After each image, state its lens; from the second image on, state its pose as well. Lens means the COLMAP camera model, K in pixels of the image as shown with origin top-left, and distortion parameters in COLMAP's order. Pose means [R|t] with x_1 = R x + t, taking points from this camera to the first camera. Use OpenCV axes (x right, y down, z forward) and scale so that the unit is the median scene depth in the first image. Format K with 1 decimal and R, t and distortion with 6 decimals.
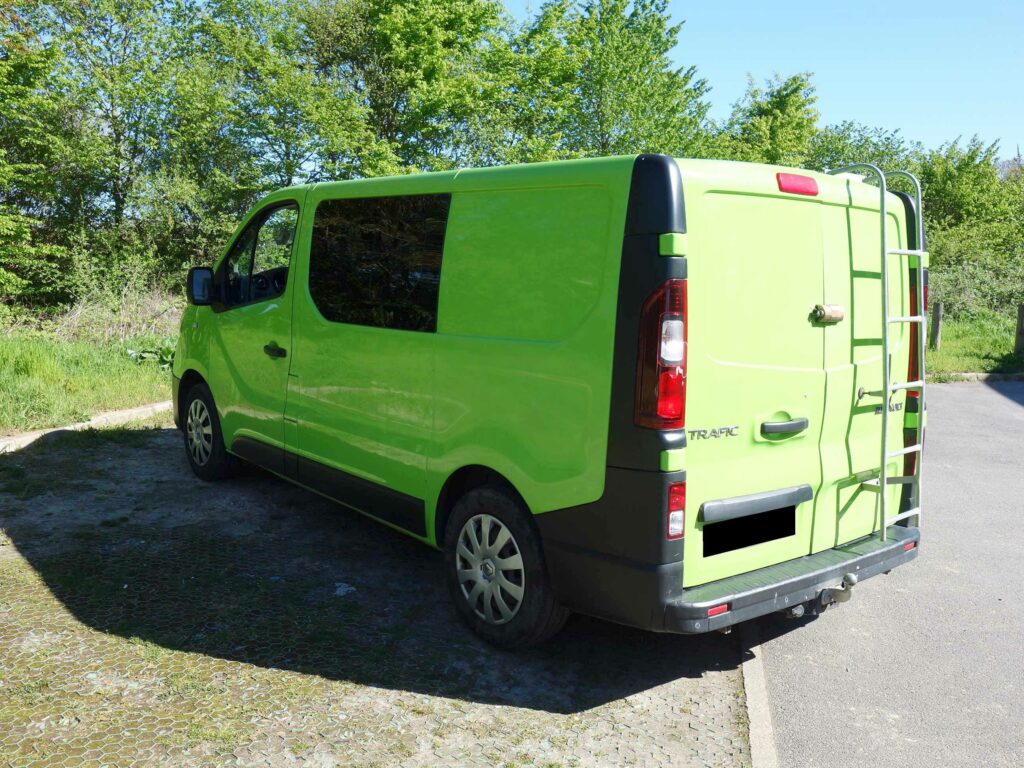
lens RADIAL K [[913.0, 0, 512.0], [0, 913.0, 384.0], [0, 0, 1]] dist [0.008845, -0.010494]
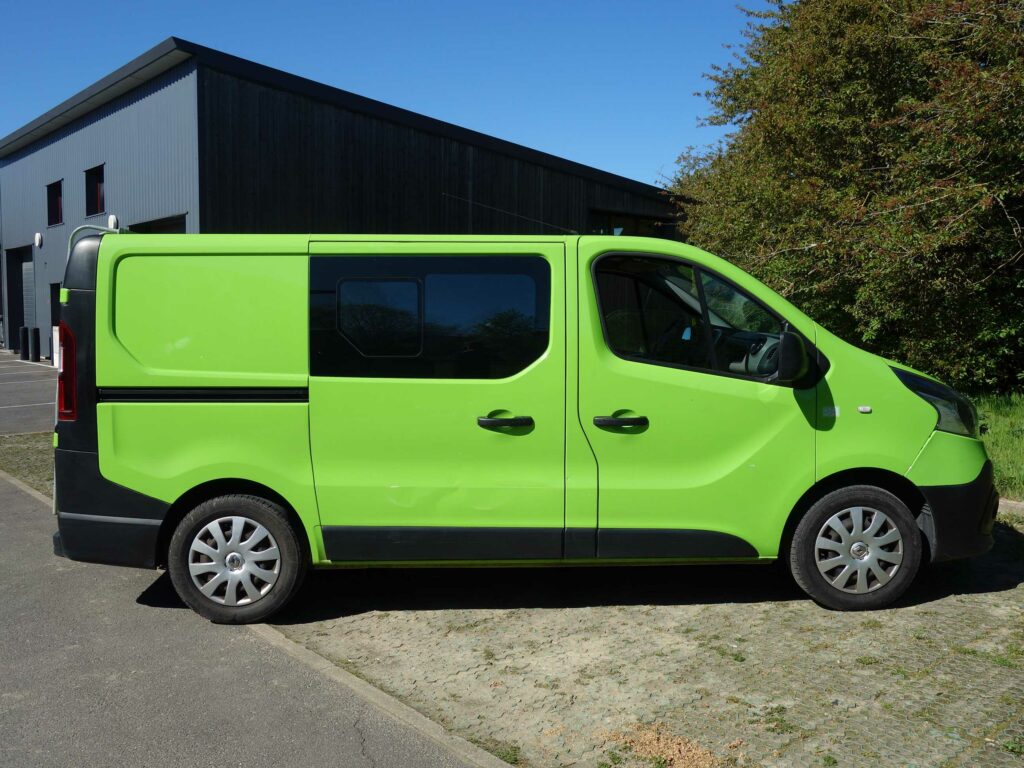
lens RADIAL K [[913.0, 0, 512.0], [0, 913.0, 384.0], [0, 0, 1]] dist [0.008845, -0.010494]
pose [[-0.615841, 0.027643, -0.787385, 0.256121], [-0.125736, 0.983127, 0.132858, -0.063680], [0.777772, 0.180823, -0.601975, 0.544806]]
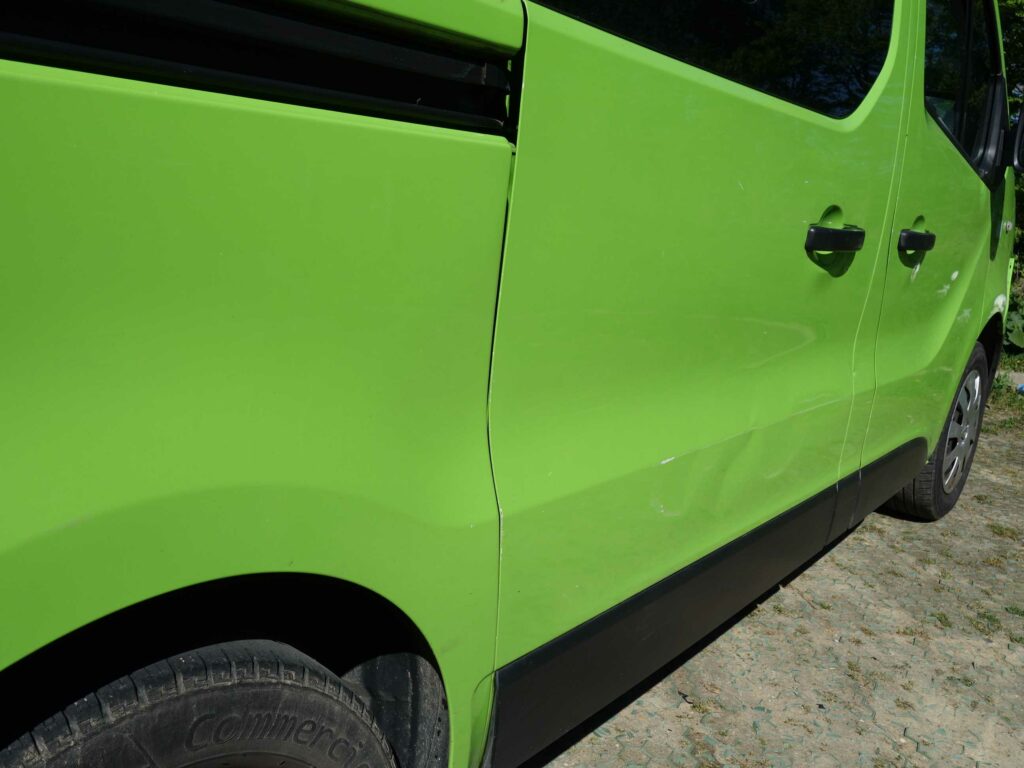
lens RADIAL K [[910.3, 0, 512.0], [0, 910.3, 384.0], [0, 0, 1]] dist [-0.000348, 0.002192]
pose [[0.212399, 0.182857, -0.959922, 0.129771], [-0.196984, 0.970182, 0.141225, -0.004884], [0.957123, 0.159094, 0.242085, 0.313782]]
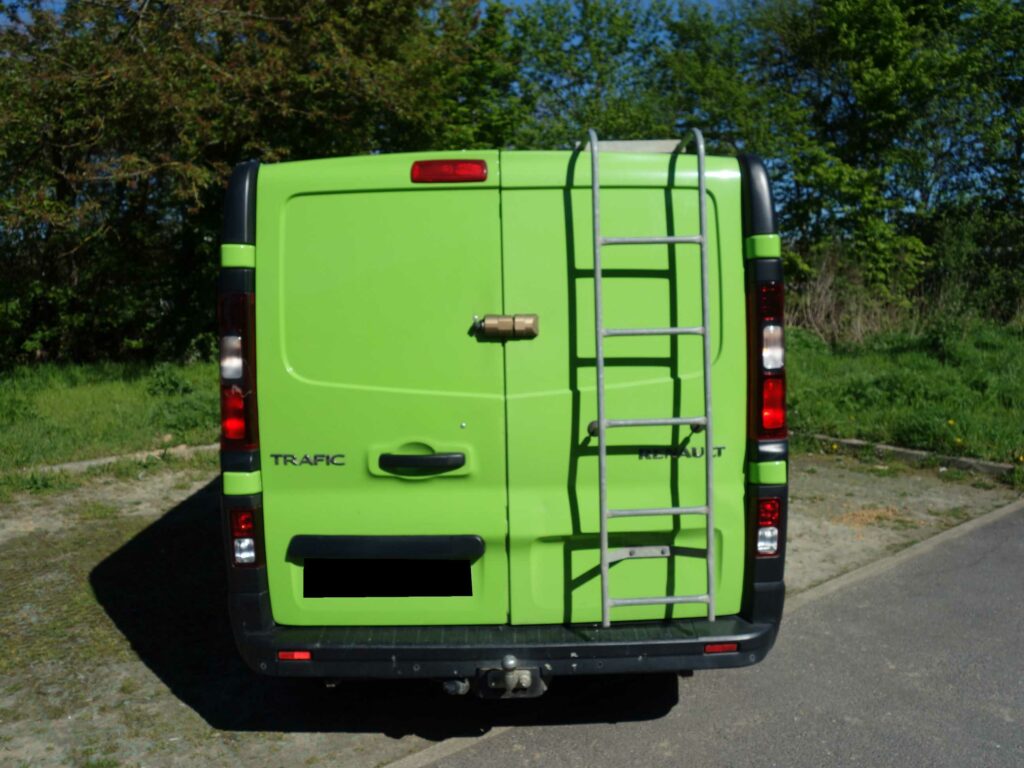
lens RADIAL K [[906.5, 0, 512.0], [0, 906.5, 384.0], [0, 0, 1]] dist [0.008632, -0.000533]
pose [[0.776956, 0.027072, -0.628973, 0.190961], [-0.037721, 0.999282, -0.003585, -0.005213], [0.628424, 0.026511, 0.777419, 0.086692]]
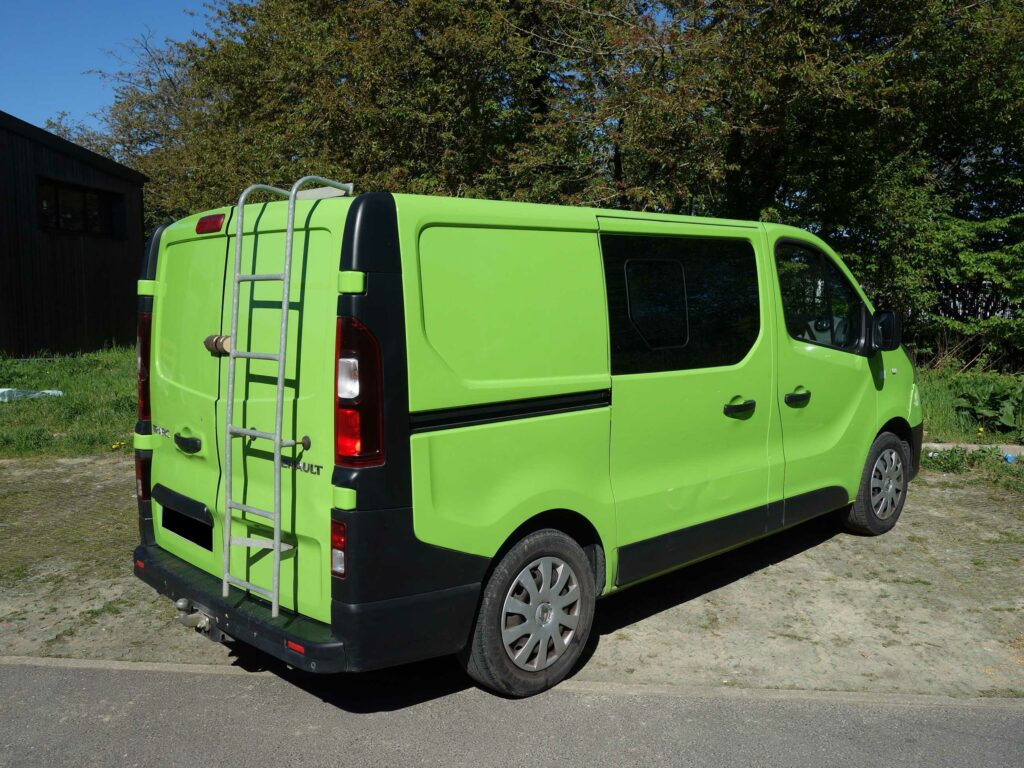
lens RADIAL K [[913.0, 0, 512.0], [0, 913.0, 384.0], [0, 0, 1]] dist [0.008845, -0.010494]
pose [[0.069461, 0.065550, -0.995429, 0.310164], [-0.116591, 0.991534, 0.057158, -0.028957], [0.990748, 0.112088, 0.076515, 0.280172]]
